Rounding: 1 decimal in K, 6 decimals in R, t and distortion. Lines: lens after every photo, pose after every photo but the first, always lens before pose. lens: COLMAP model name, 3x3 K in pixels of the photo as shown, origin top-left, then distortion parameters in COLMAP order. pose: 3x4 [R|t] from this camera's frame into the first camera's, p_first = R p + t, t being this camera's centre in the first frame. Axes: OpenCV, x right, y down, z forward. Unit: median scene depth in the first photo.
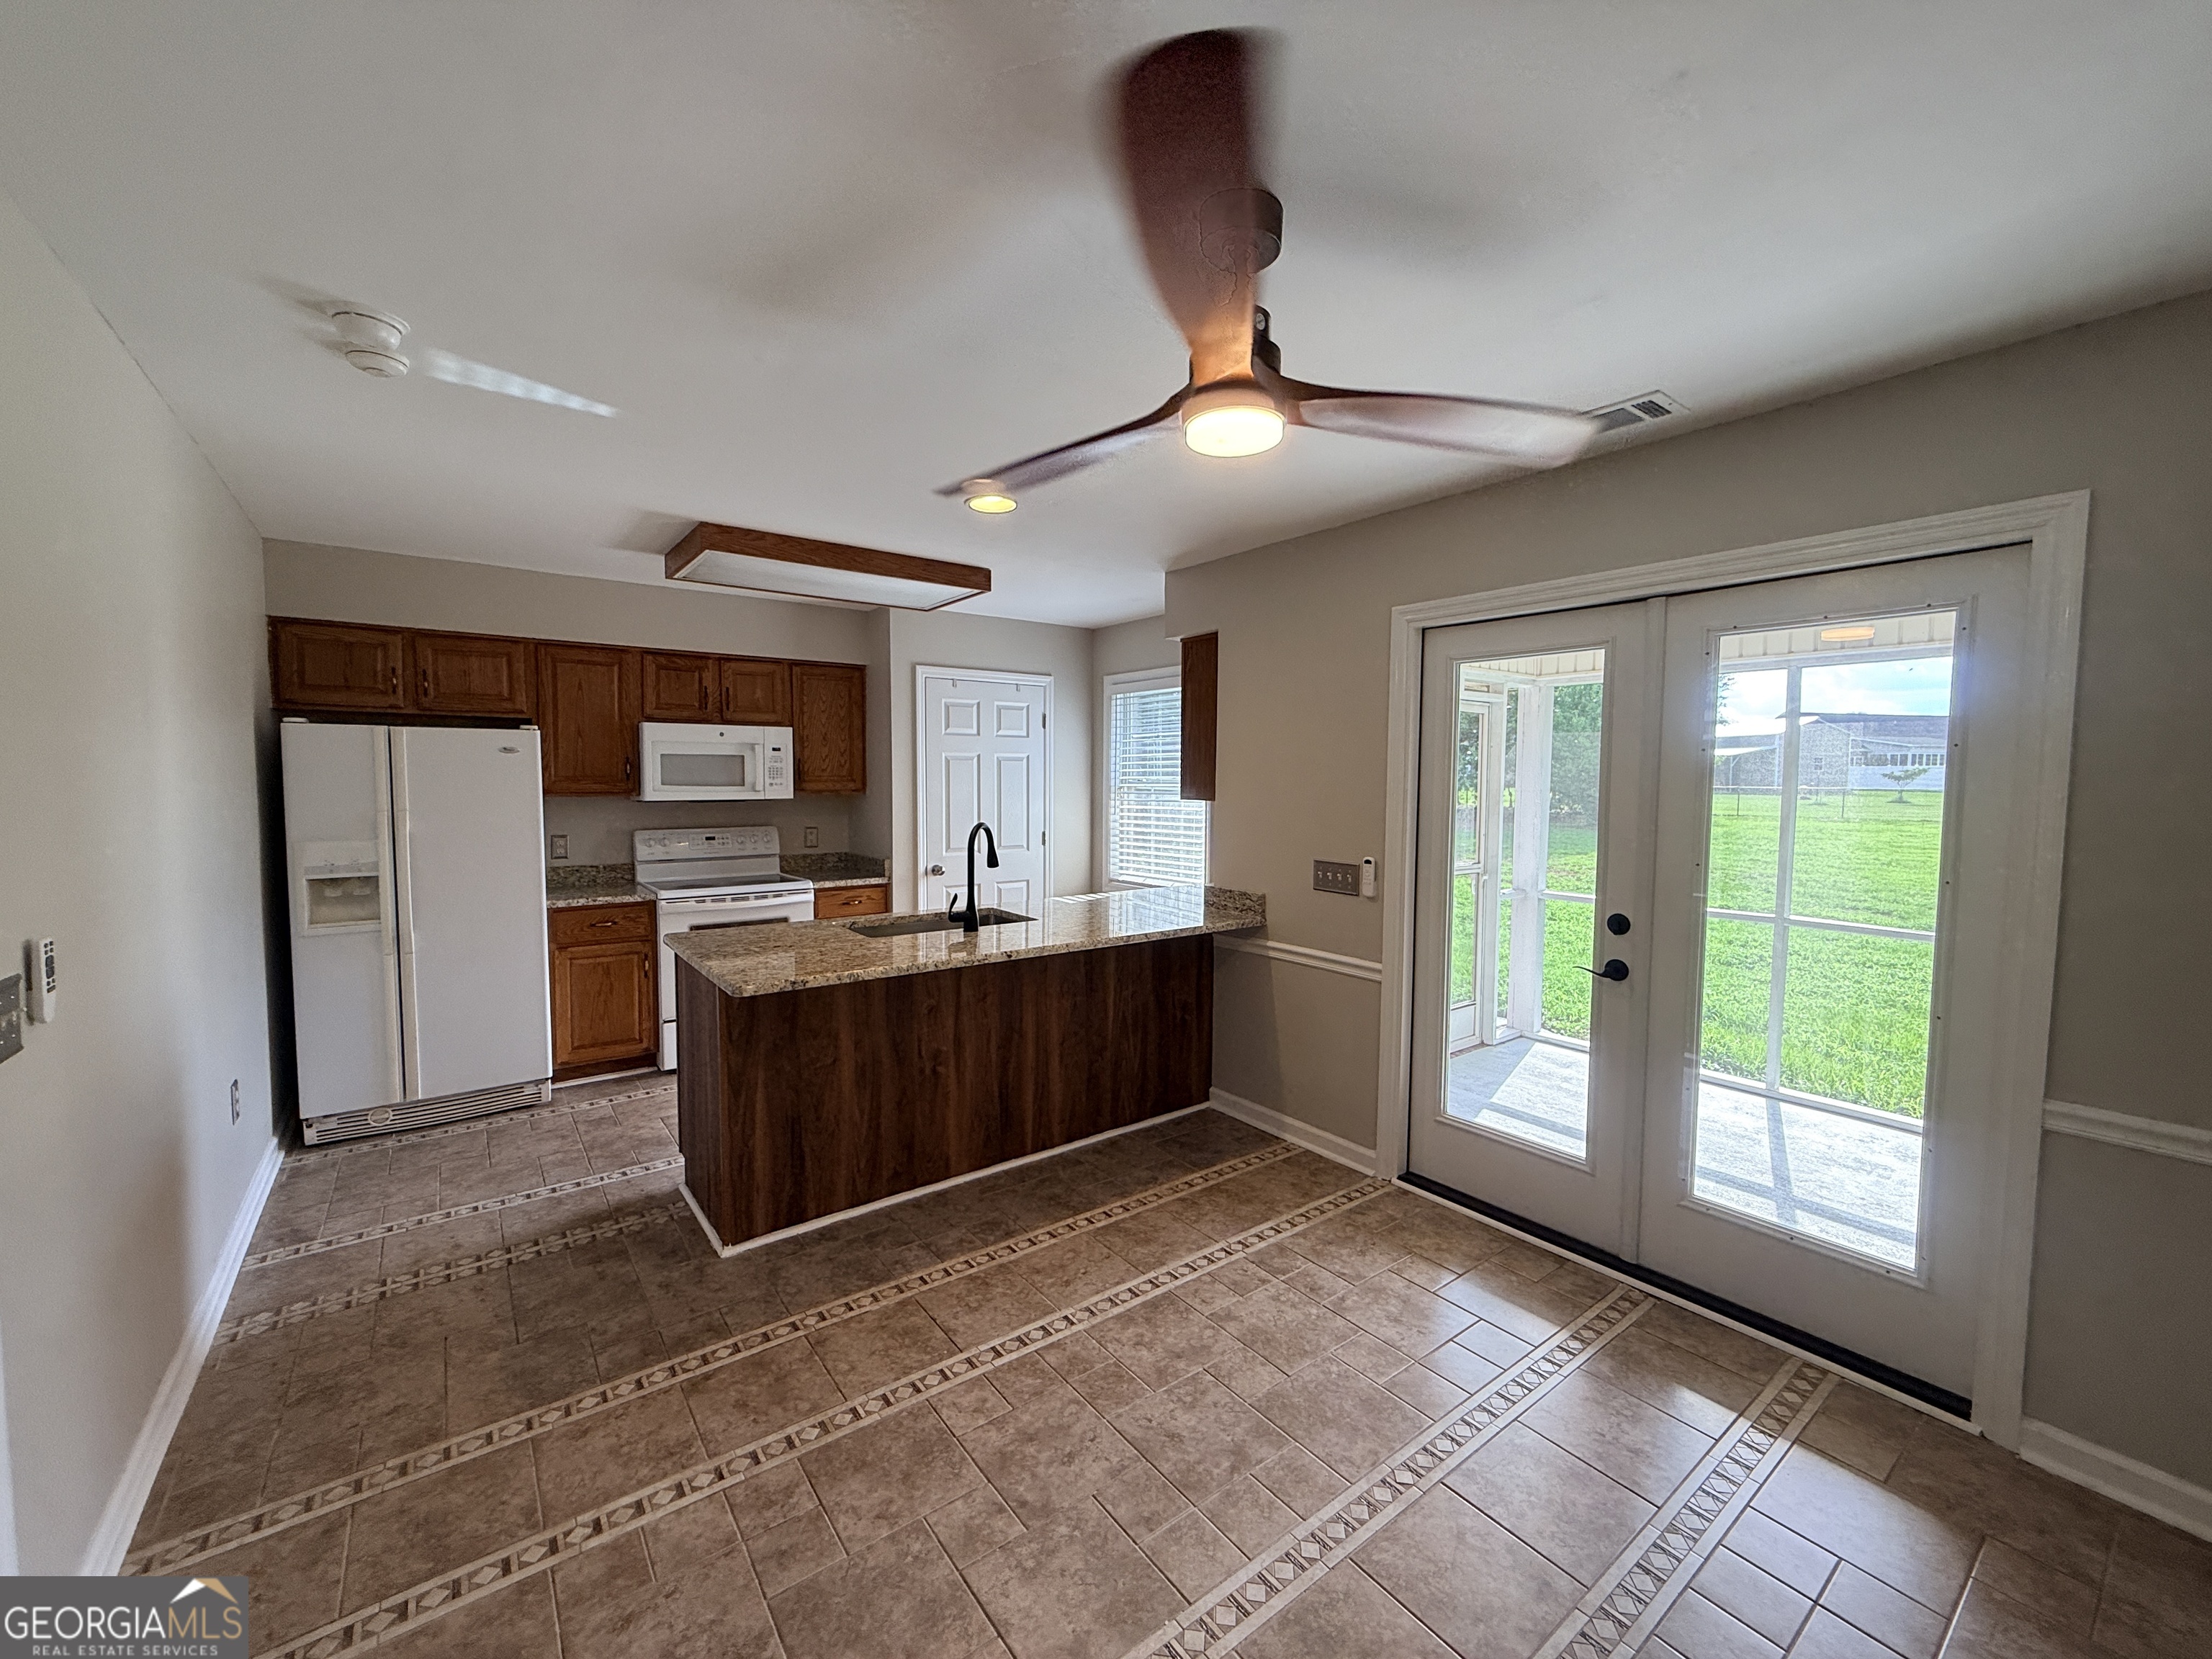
lens RADIAL K [[880.5, 0, 1098.6], [0, 880.5, 828.9], [0, 0, 1]] dist [0.001078, -0.000404]
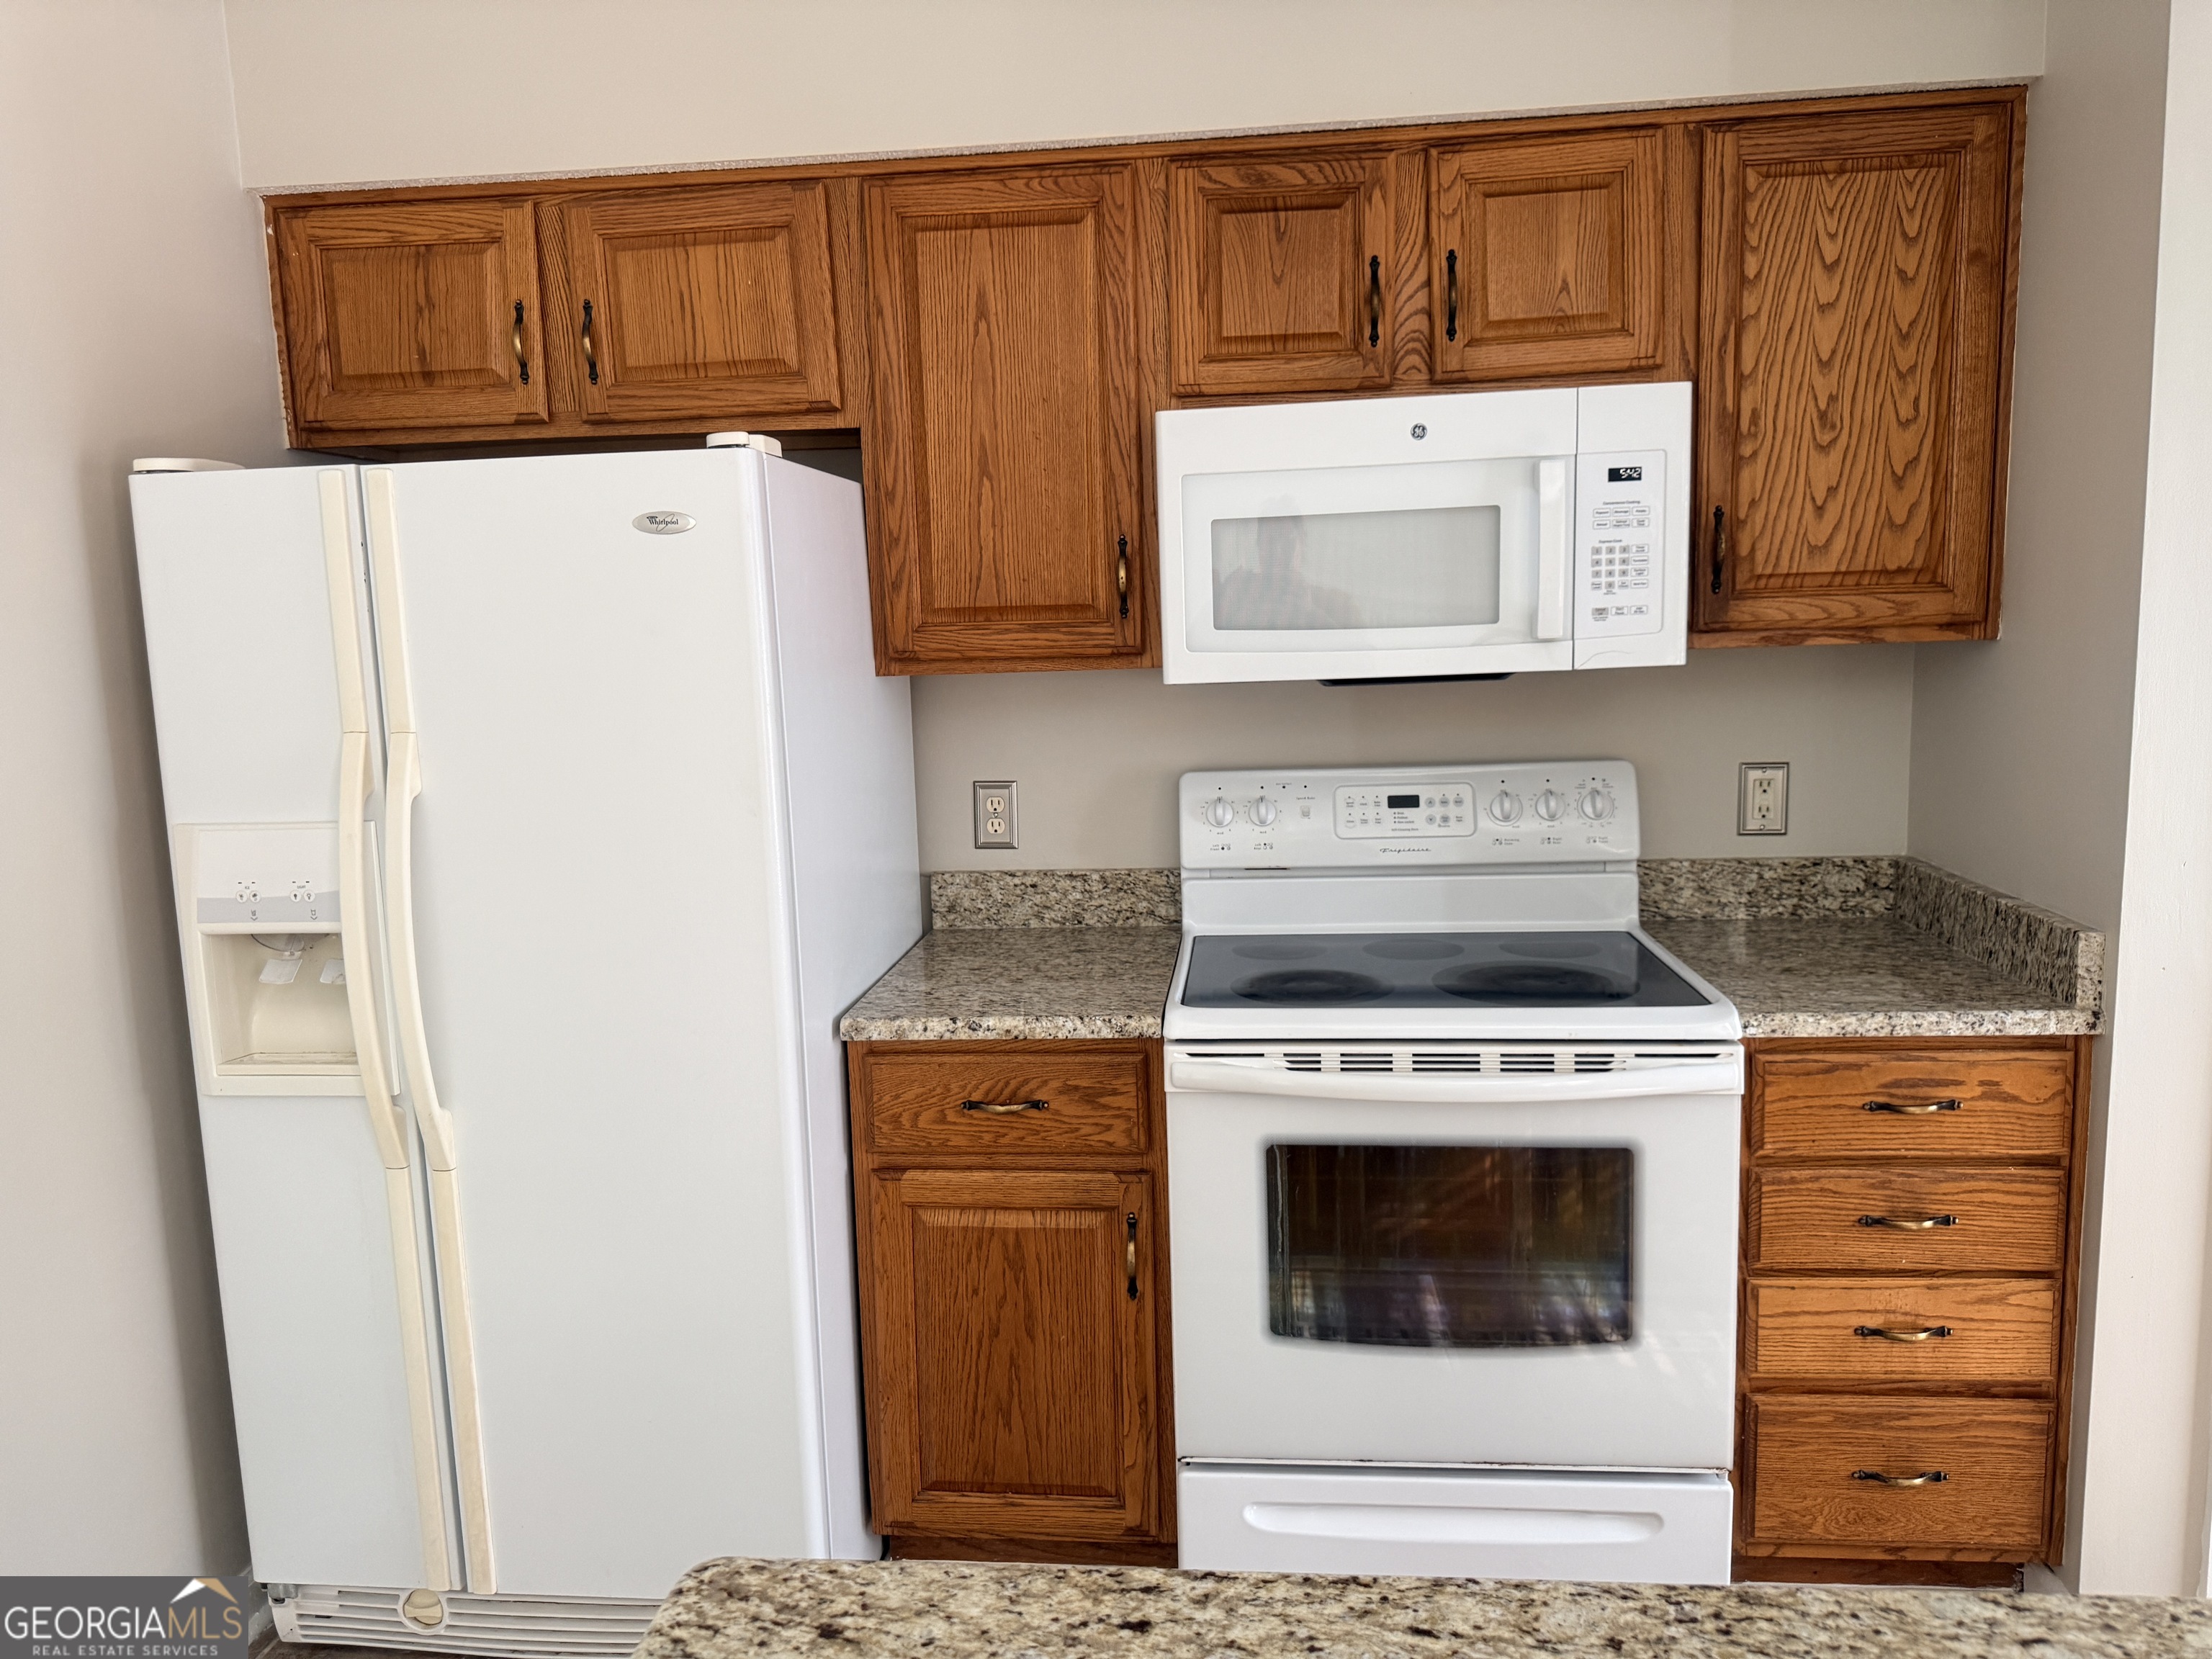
lens RADIAL K [[1555.2, 0, 1106.0], [0, 1555.2, 829.5], [0, 0, 1]] dist [0.147829, -0.280520]
pose [[0.736629, 0.066115, -0.673057, -0.240135], [-0.003267, 0.995546, 0.094218, -0.045110], [0.676289, -0.067205, 0.733564, 0.828953]]
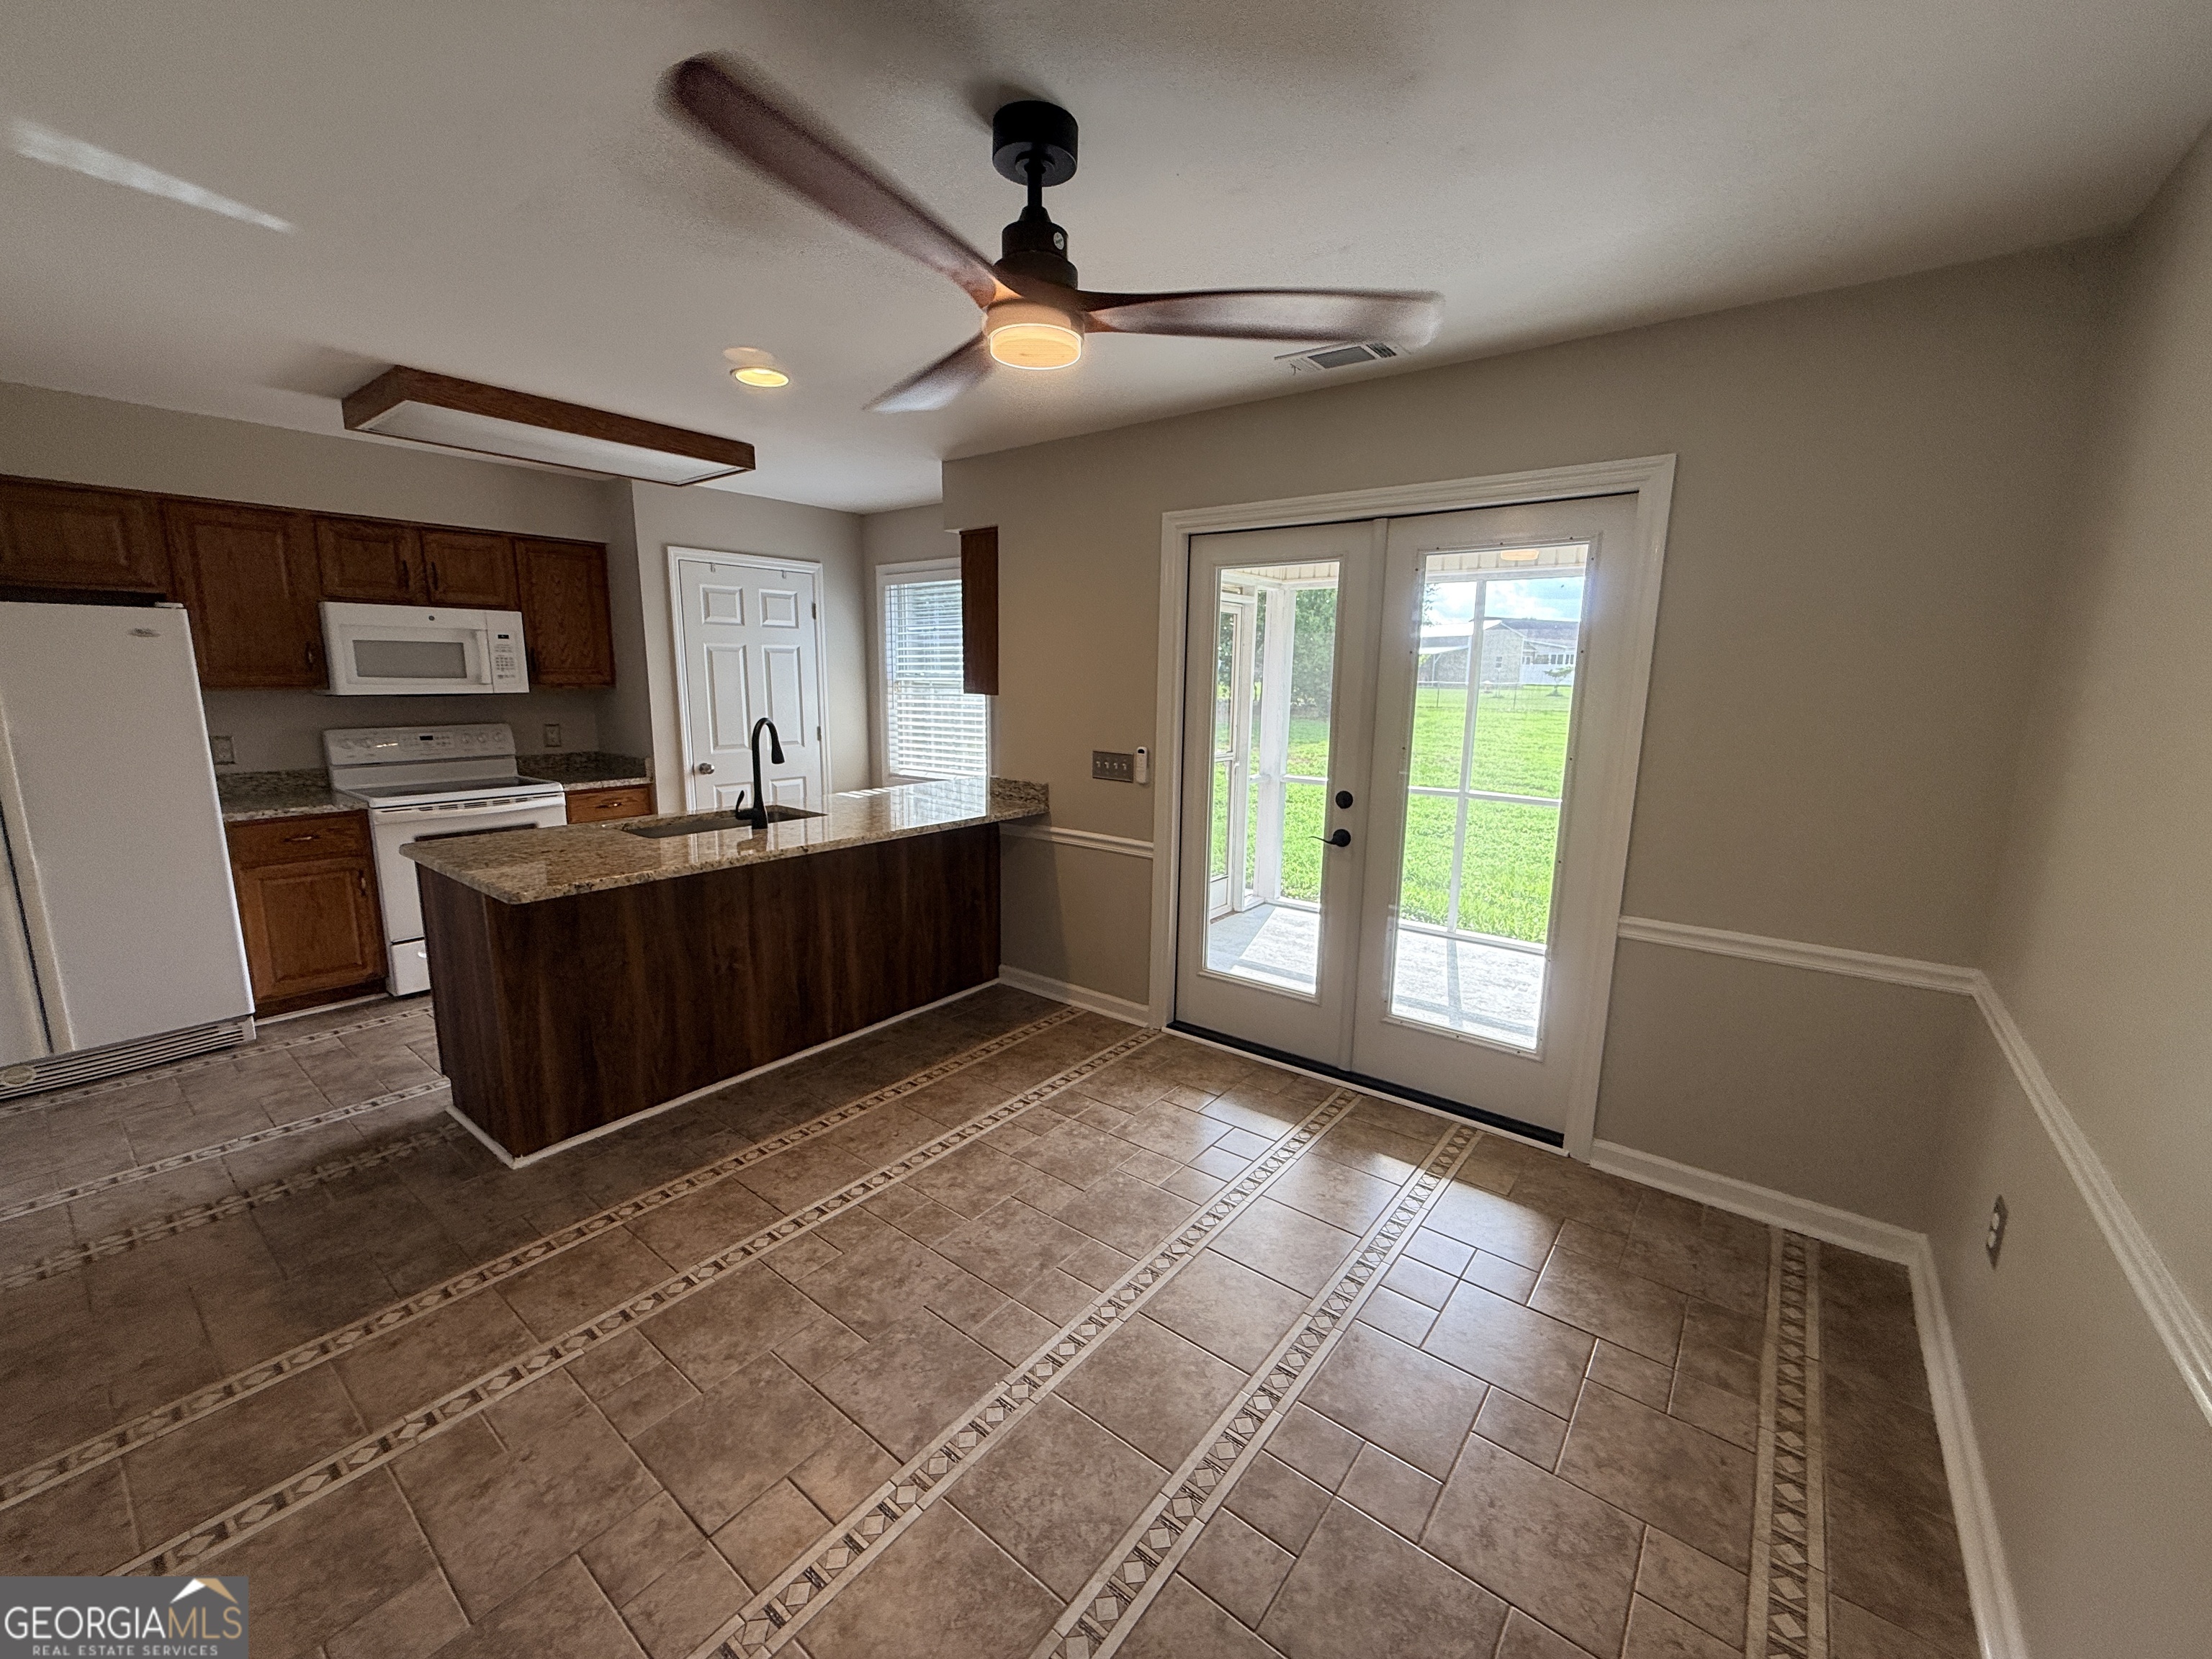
lens RADIAL K [[880.5, 0, 1098.6], [0, 880.5, 828.9], [0, 0, 1]] dist [0.001078, -0.000404]
pose [[0.965453, -0.039669, 0.257539, -0.032667], [0.008622, 0.992666, 0.120580, 0.000655], [-0.260433, -0.114194, 0.958715, -0.050734]]
